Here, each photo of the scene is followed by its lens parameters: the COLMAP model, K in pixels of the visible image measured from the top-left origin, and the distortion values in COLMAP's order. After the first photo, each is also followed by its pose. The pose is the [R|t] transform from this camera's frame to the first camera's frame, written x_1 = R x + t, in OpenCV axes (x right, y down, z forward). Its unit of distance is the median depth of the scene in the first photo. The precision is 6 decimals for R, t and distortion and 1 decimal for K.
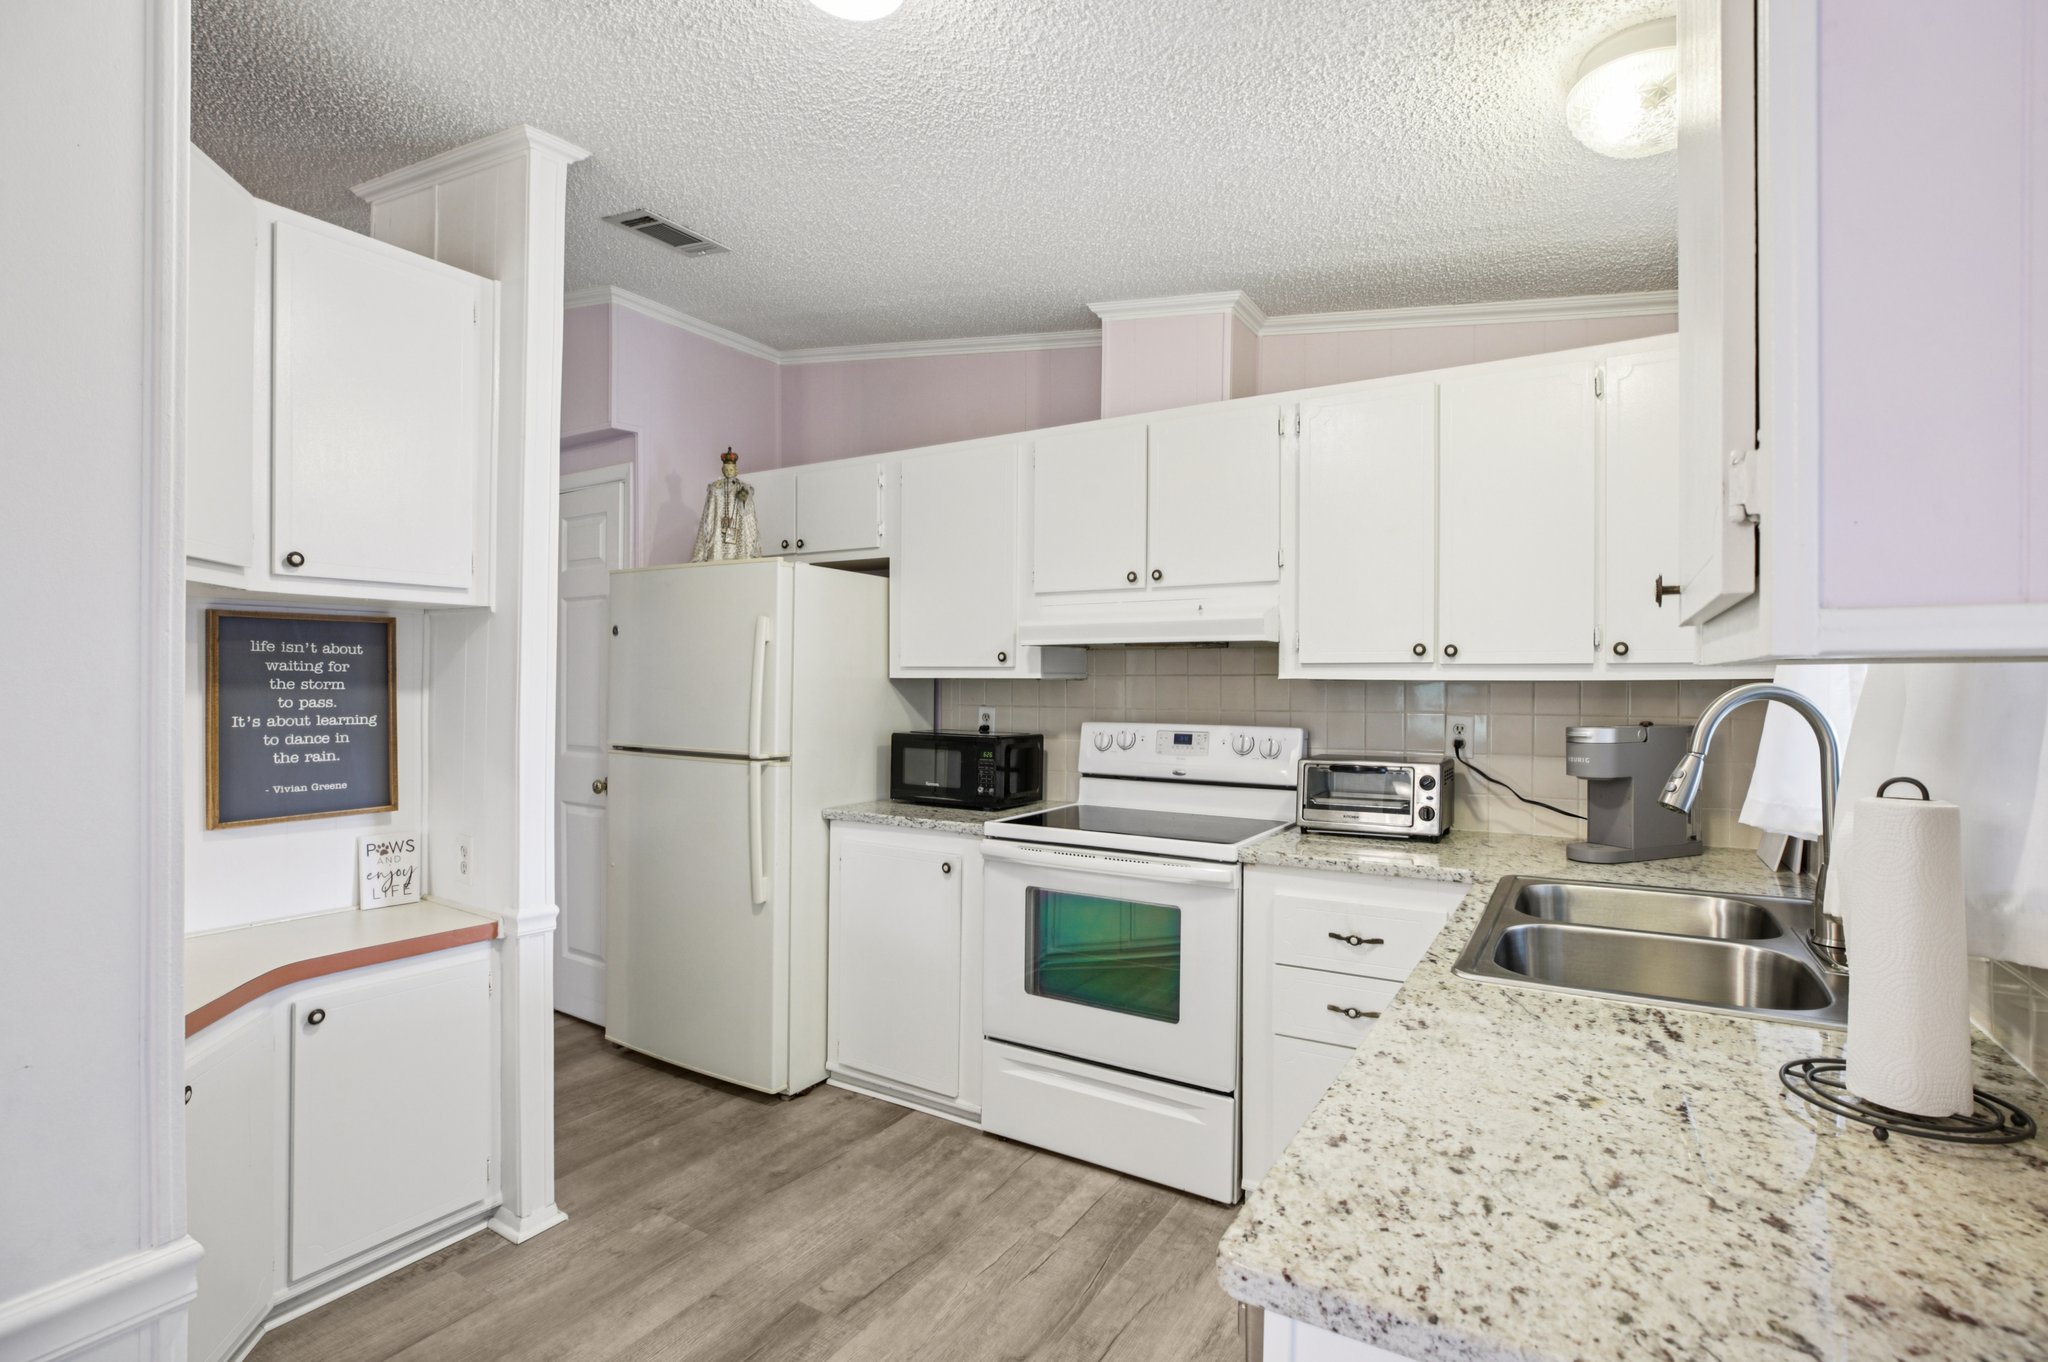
lens RADIAL K [[963.2, 0, 1062.9], [0, 963.2, 667.9], [0, 0, 1]] dist [-0.030781, 0.005624]
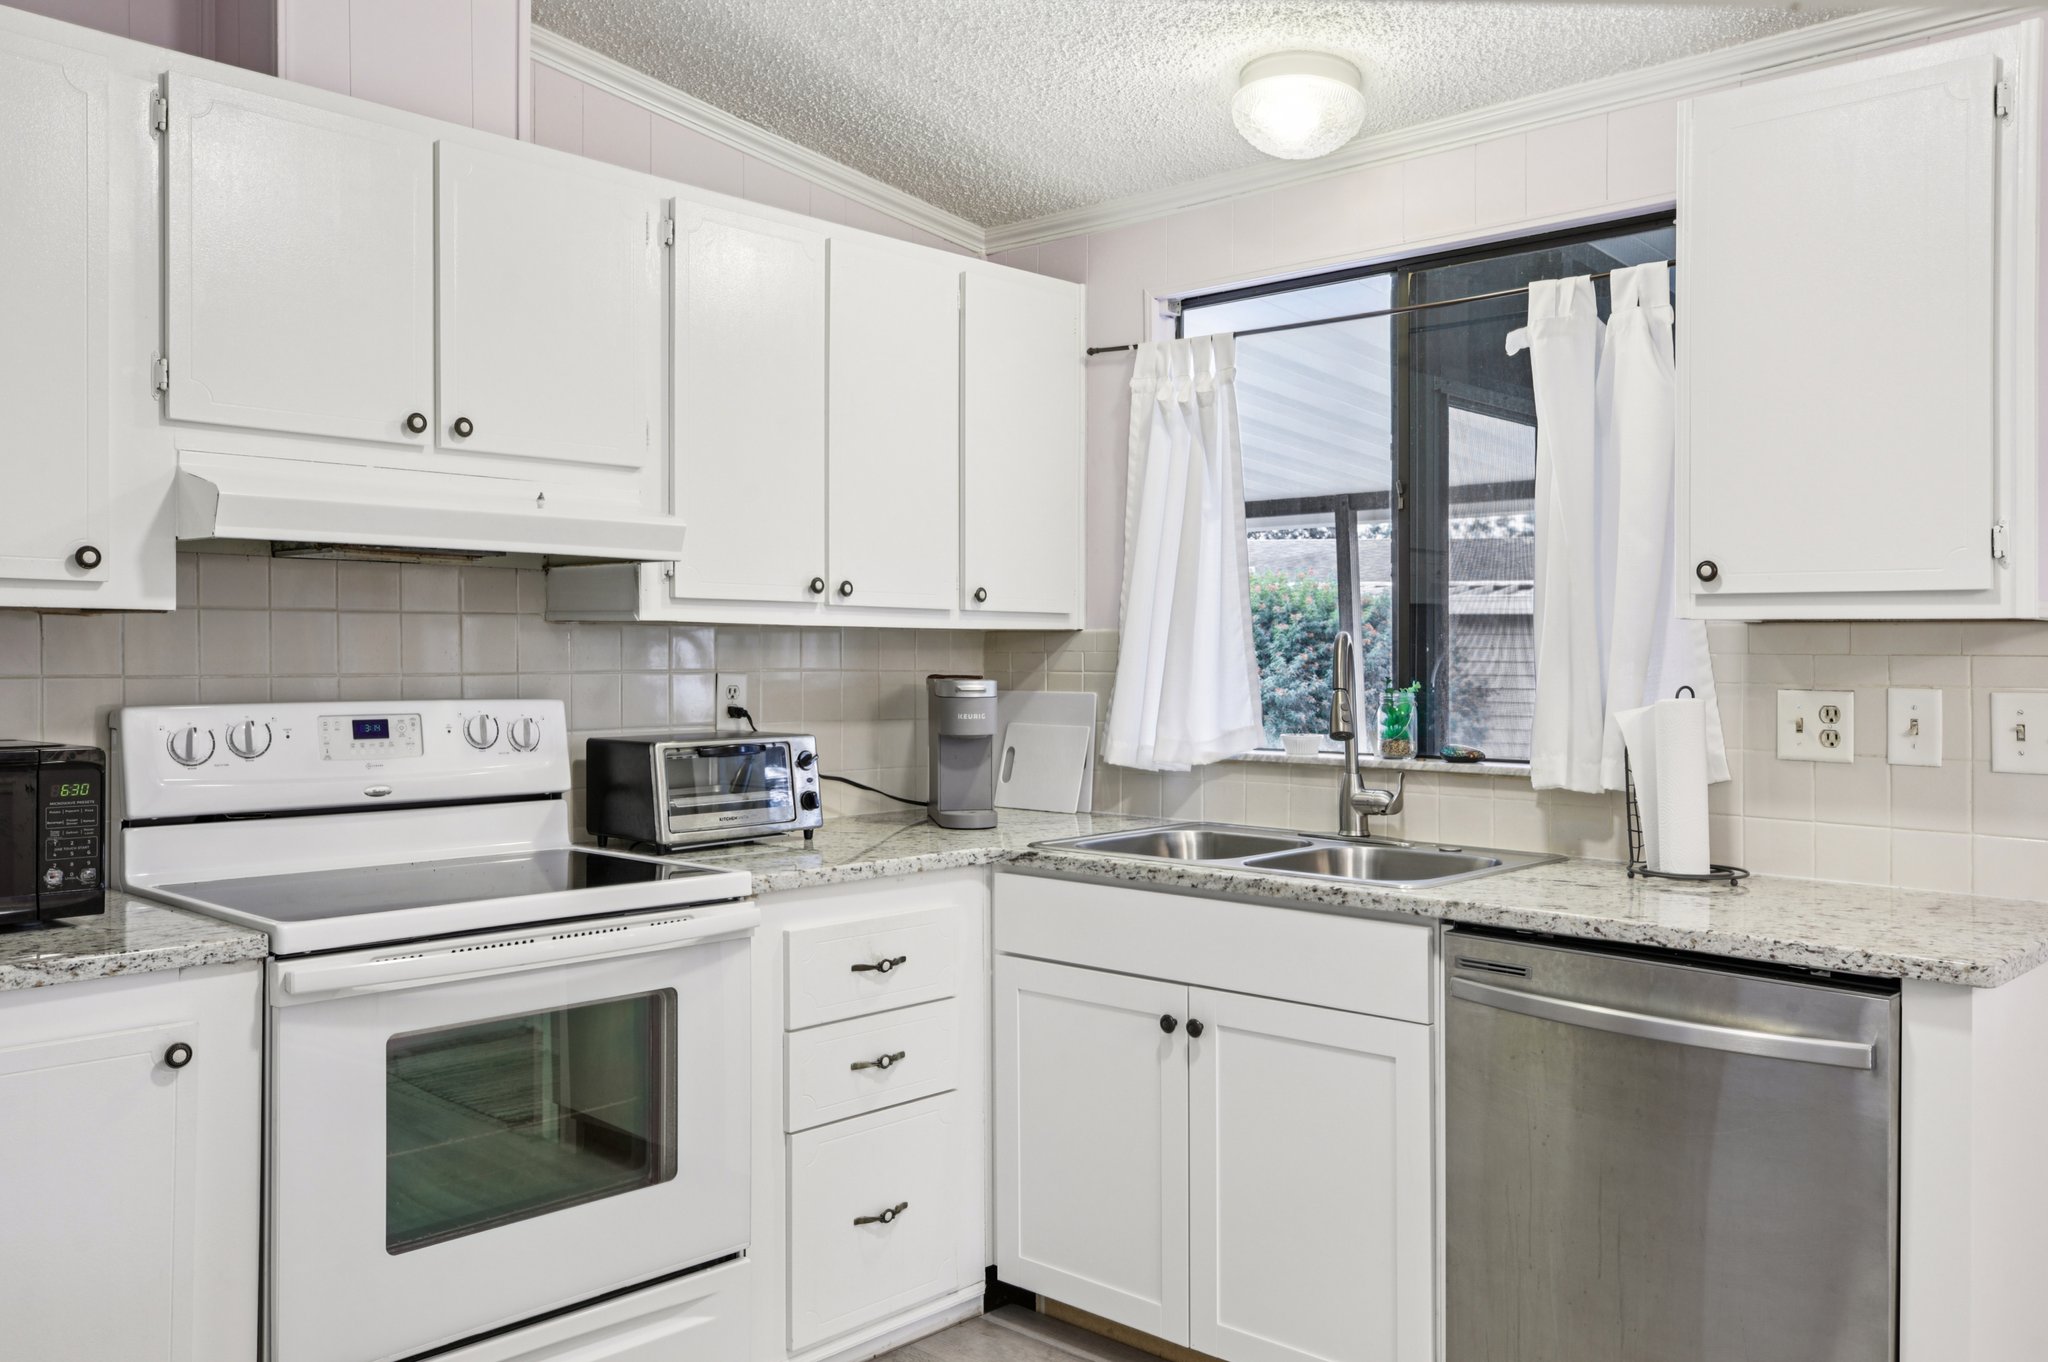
lens RADIAL K [[1704.1, 0, 1007.0], [0, 1704.1, 635.5], [0, 0, 1]] dist [0.015065, 0.007610]
pose [[0.209835, 0.007077, 0.977711, -0.774759], [-0.021970, 0.999755, -0.002522, 0.017673], [-0.977490, -0.020951, 0.209939, 0.482812]]
